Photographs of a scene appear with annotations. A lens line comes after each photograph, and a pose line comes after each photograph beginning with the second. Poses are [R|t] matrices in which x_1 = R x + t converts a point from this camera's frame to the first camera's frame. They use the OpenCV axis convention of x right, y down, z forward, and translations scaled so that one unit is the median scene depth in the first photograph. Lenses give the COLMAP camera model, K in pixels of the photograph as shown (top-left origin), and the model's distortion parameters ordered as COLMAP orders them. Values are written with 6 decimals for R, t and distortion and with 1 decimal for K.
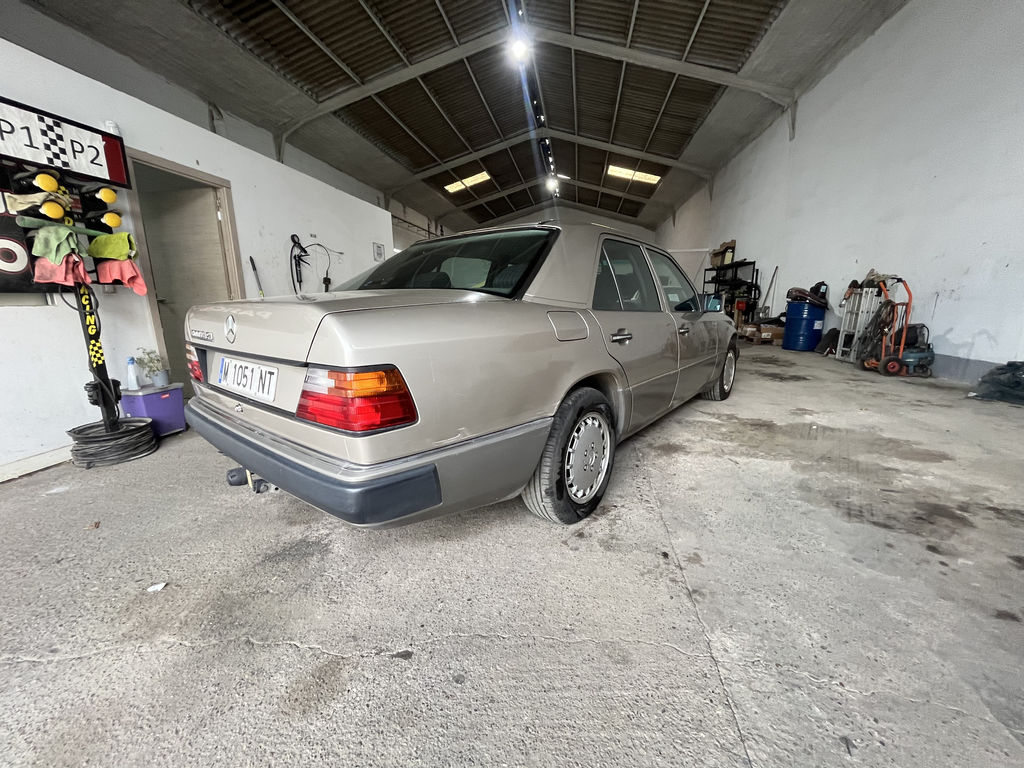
lens RADIAL K [[414.4, 0, 512.0], [0, 414.4, 384.0], [0, 0, 1]] dist [-0.000798, -0.000719]
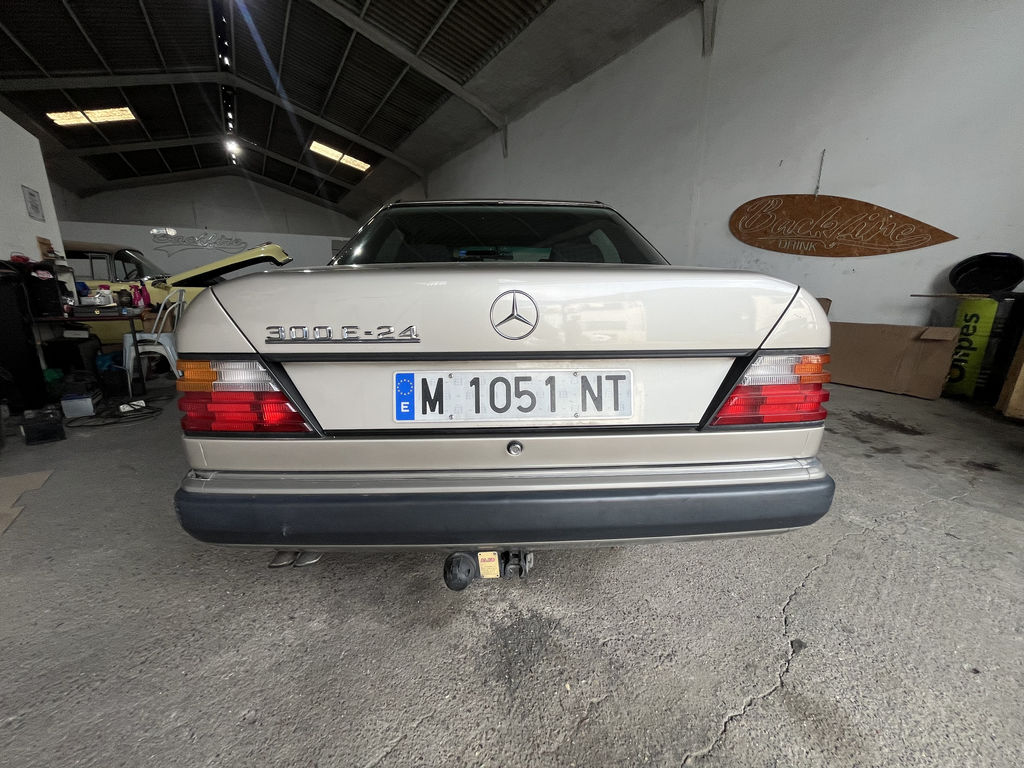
lens RADIAL K [[412.3, 0, 512.0], [0, 412.3, 384.0], [0, 0, 1]] dist [-0.003421, 0.000108]
pose [[0.749714, -0.138591, 0.647086, -0.193778], [0.125141, 0.989873, 0.067020, -0.013995], [-0.649822, 0.030731, 0.759465, 0.103264]]
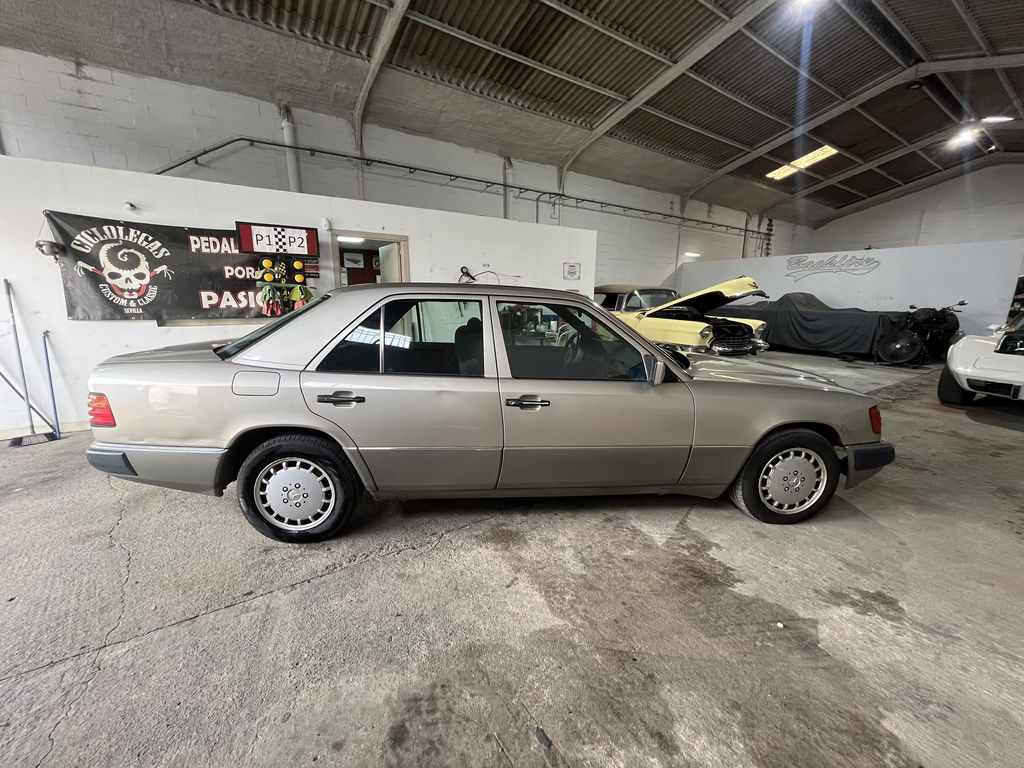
lens RADIAL K [[414.4, 0, 512.0], [0, 414.4, 384.0], [0, 0, 1]] dist [-0.000798, -0.000719]
pose [[0.683124, 0.168569, -0.710582, 0.336186], [-0.162970, 0.983647, 0.076675, -0.077796], [0.711887, 0.063425, 0.699425, 0.143836]]
